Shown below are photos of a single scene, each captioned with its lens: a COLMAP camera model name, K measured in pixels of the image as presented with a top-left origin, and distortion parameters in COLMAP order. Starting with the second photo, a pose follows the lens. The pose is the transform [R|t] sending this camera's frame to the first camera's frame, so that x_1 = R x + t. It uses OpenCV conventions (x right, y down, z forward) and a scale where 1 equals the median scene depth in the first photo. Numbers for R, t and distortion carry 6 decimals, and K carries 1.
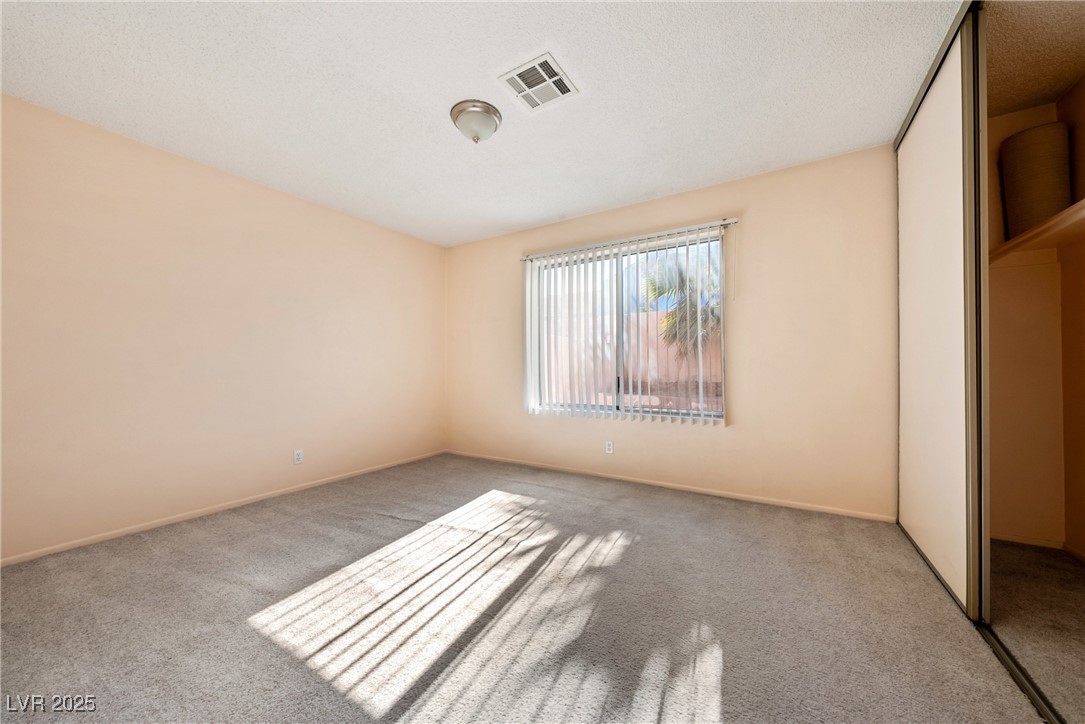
lens RADIAL K [[391.5, 0, 545.5], [0, 391.5, 362.2], [0, 0, 1]] dist [0.000004, 0.000172]
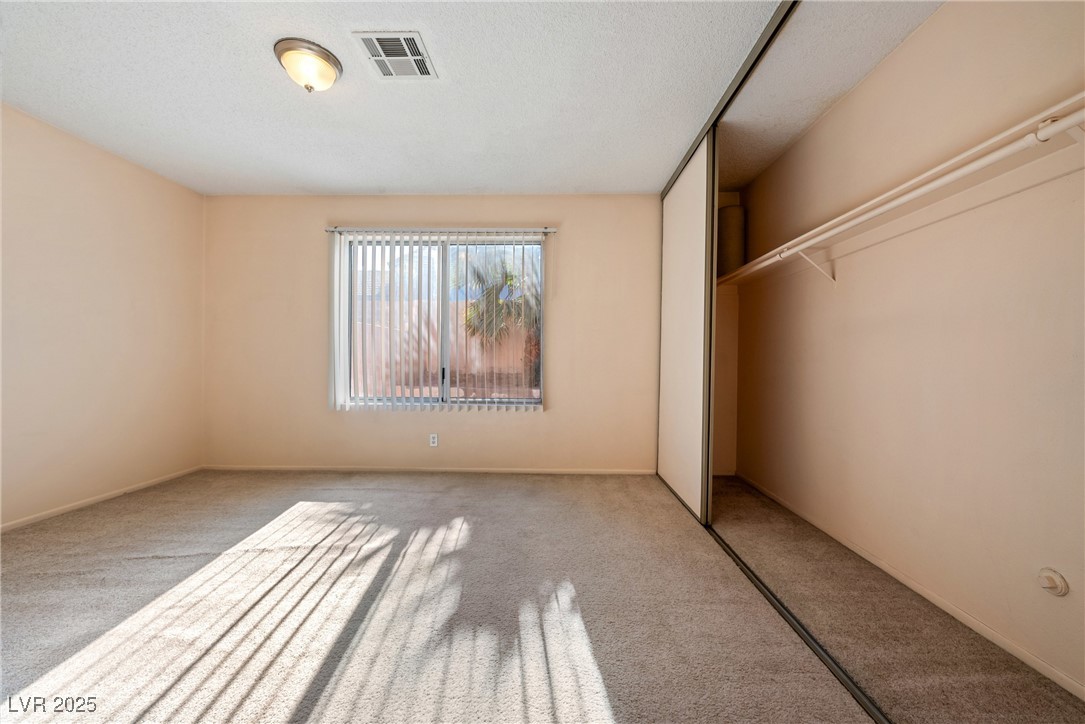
lens RADIAL K [[423.5, 0, 548.2], [0, 423.5, 362.5], [0, 0, 1]] dist [-0.000818, 0.000095]
pose [[0.856473, 0.006090, 0.516156, -0.198805], [-0.016016, 0.999762, 0.014780, 0.005921], [-0.515943, -0.020925, 0.856367, -0.064556]]
